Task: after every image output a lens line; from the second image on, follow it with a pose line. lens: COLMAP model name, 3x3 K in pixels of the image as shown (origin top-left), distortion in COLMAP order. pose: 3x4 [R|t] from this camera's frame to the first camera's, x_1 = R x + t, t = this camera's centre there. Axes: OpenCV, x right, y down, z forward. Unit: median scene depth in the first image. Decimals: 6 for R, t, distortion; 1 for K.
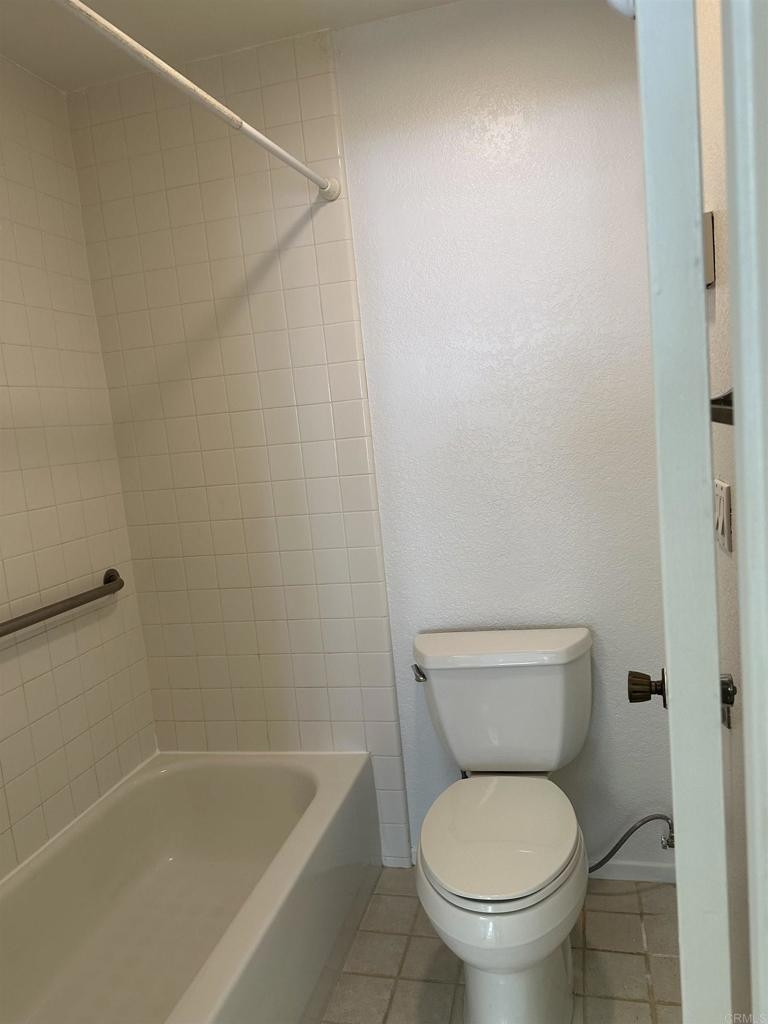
lens RADIAL K [[722.2, 0, 374.1], [0, 722.2, 507.7], [0, 0, 1]] dist [0.071245, -0.072489]
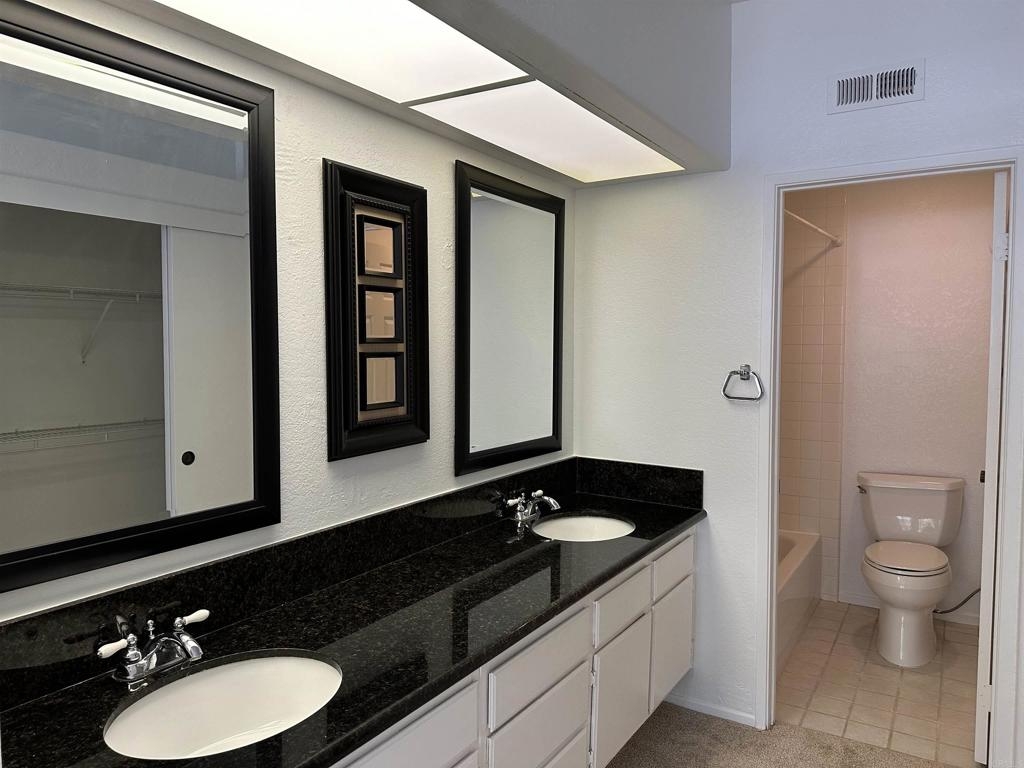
lens RADIAL K [[722.2, 0, 518.1], [0, 722.2, 381.9], [0, 0, 1]] dist [0.071245, -0.072489]
pose [[0.958049, 0.107662, -0.265613, -0.333652], [-0.123242, 0.991460, -0.042652, 0.143848], [0.258753, 0.073598, 0.963136, -1.157640]]
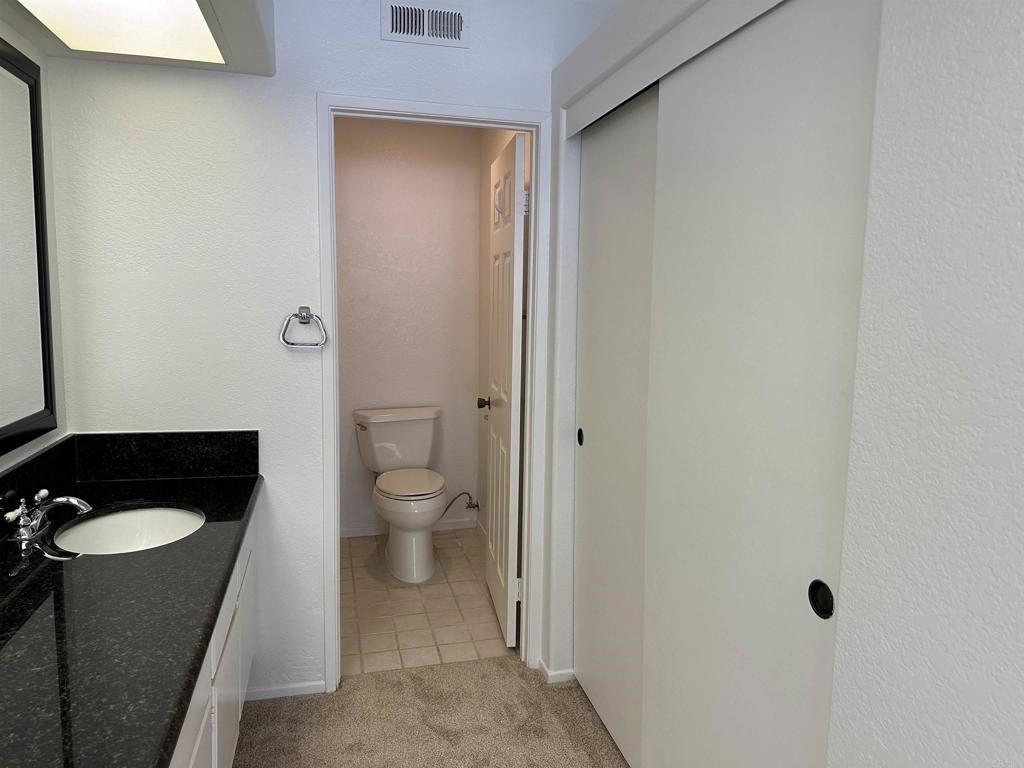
lens RADIAL K [[722.2, 0, 515.8], [0, 722.2, 374.4], [0, 0, 1]] dist [0.071245, -0.072489]
pose [[0.858547, 0.048189, 0.510466, -0.615422], [-0.034257, 0.998740, -0.036666, 0.146954], [-0.511590, 0.013992, 0.859116, -0.951262]]
